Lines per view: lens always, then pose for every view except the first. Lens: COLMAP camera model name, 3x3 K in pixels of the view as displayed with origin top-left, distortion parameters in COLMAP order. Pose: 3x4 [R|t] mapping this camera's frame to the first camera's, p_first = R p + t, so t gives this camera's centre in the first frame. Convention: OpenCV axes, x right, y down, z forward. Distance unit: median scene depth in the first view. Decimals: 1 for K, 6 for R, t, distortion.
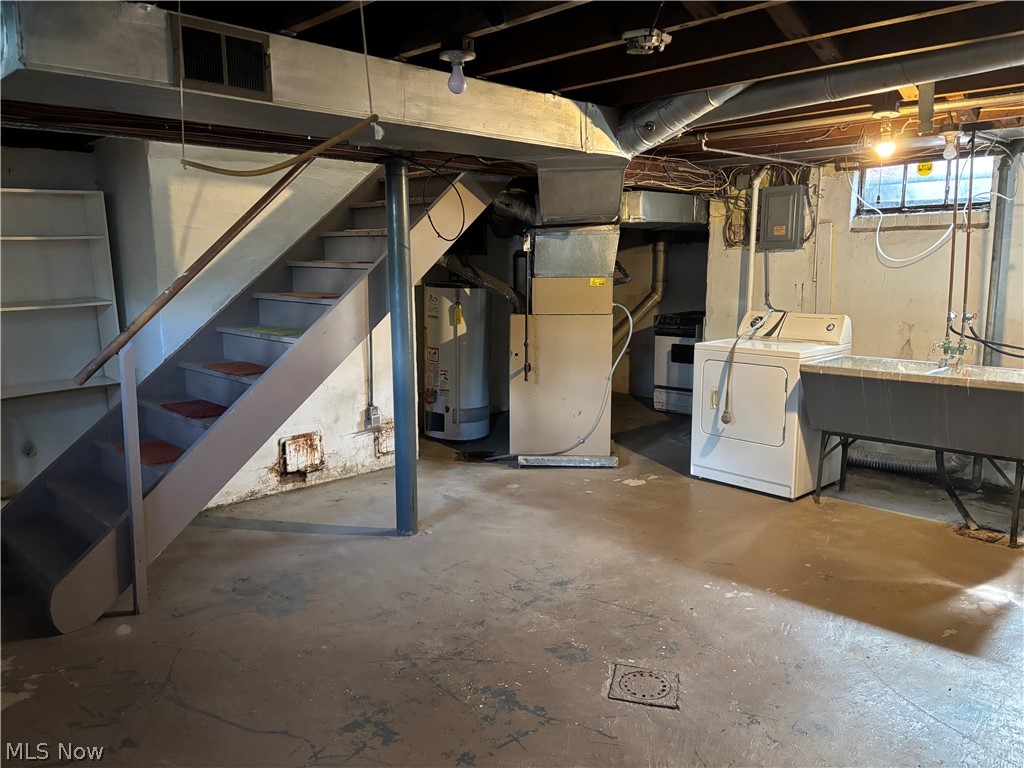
lens RADIAL K [[774.8, 0, 509.0], [0, 774.8, 393.1], [0, 0, 1]] dist [0.063280, -0.066838]
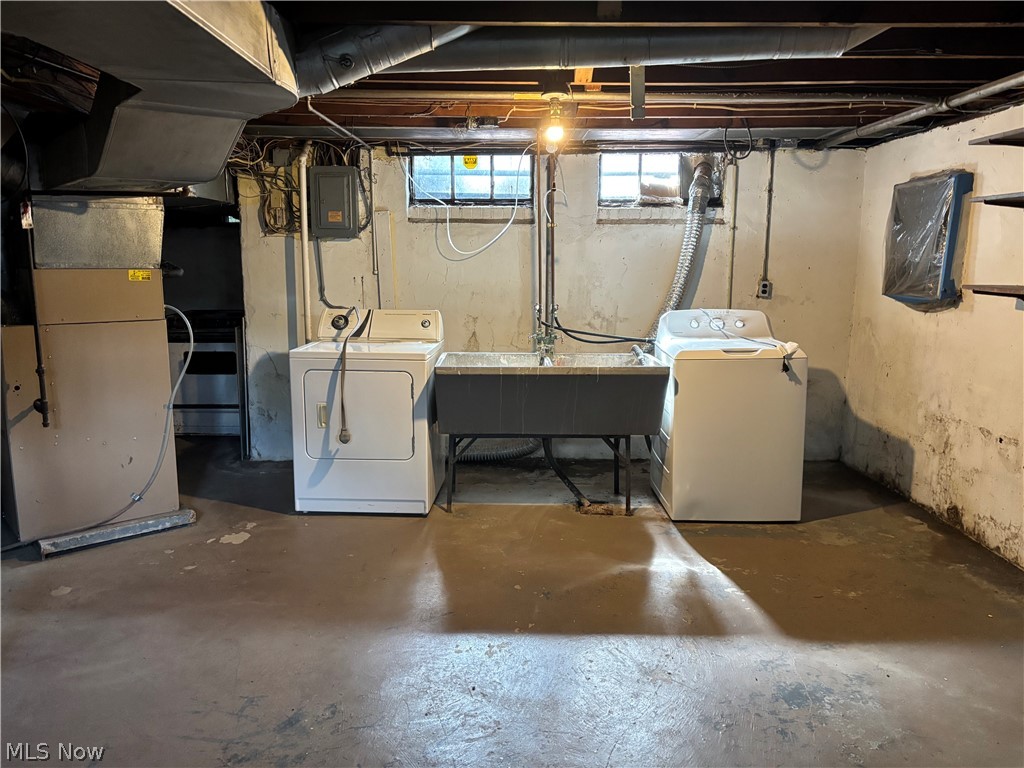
lens RADIAL K [[774.8, 0, 509.0], [0, 774.8, 393.1], [0, 0, 1]] dist [0.063280, -0.066838]
pose [[0.707942, -0.115804, 0.696712, -0.165477], [0.108328, 0.992598, 0.054911, -0.039320], [-0.697913, 0.036599, 0.715247, 0.254752]]
